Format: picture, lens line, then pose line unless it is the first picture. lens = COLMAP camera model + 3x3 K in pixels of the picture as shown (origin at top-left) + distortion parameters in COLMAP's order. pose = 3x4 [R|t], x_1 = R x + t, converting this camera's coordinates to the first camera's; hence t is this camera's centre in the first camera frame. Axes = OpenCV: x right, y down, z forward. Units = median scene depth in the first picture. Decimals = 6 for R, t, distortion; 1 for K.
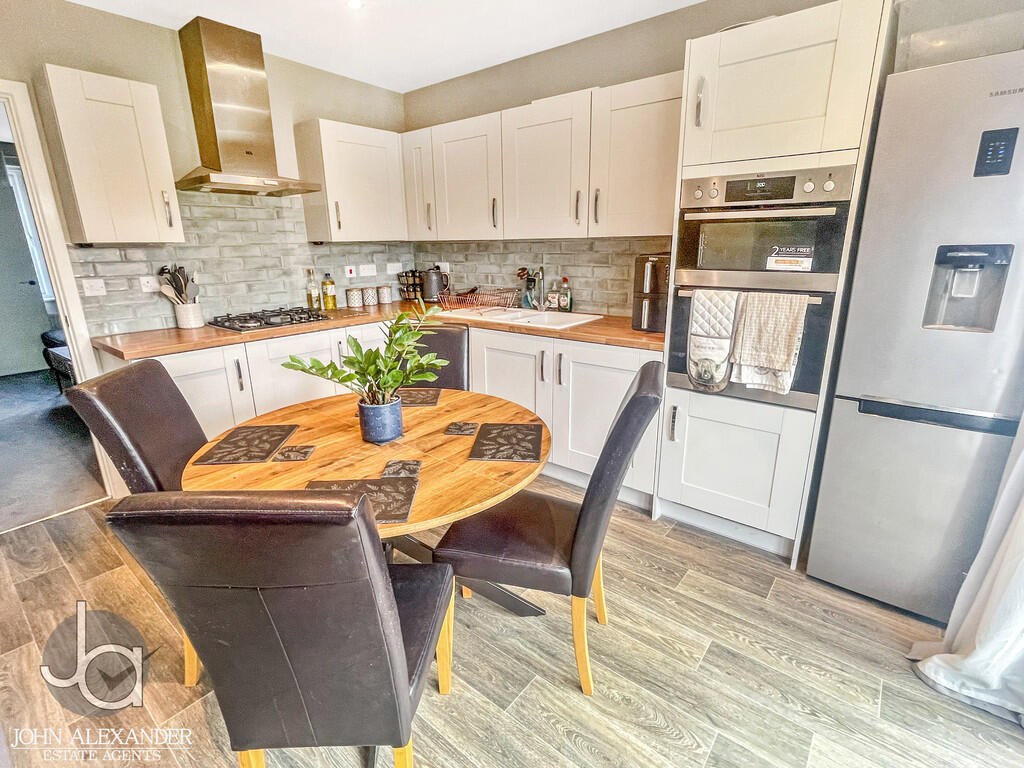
lens RADIAL K [[484.8, 0, 512.0], [0, 484.8, 384.0], [0, 0, 1]] dist [0.011527, 0.000203]
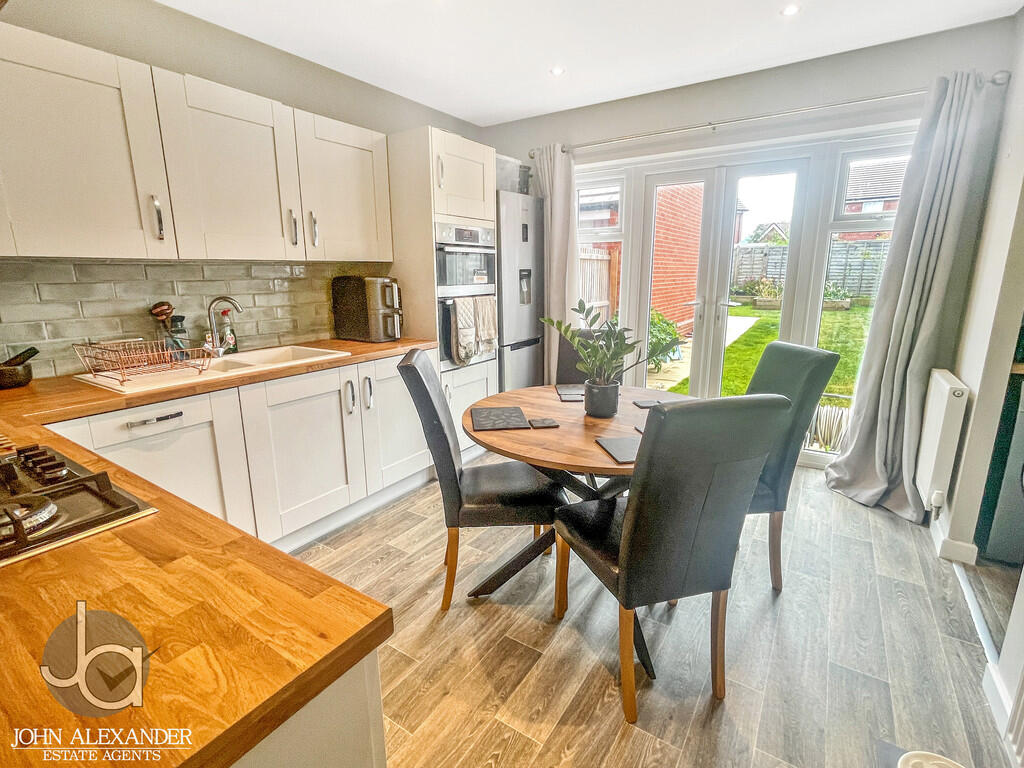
lens RADIAL K [[492.3, 0, 512.0], [0, 492.3, 384.0], [0, 0, 1]] dist [0.004549, 0.000038]
pose [[-0.098953, -0.206887, 0.973348, -1.031339], [0.289293, 0.929920, 0.227066, -0.220058], [-0.952112, 0.304051, -0.032168, 0.883015]]
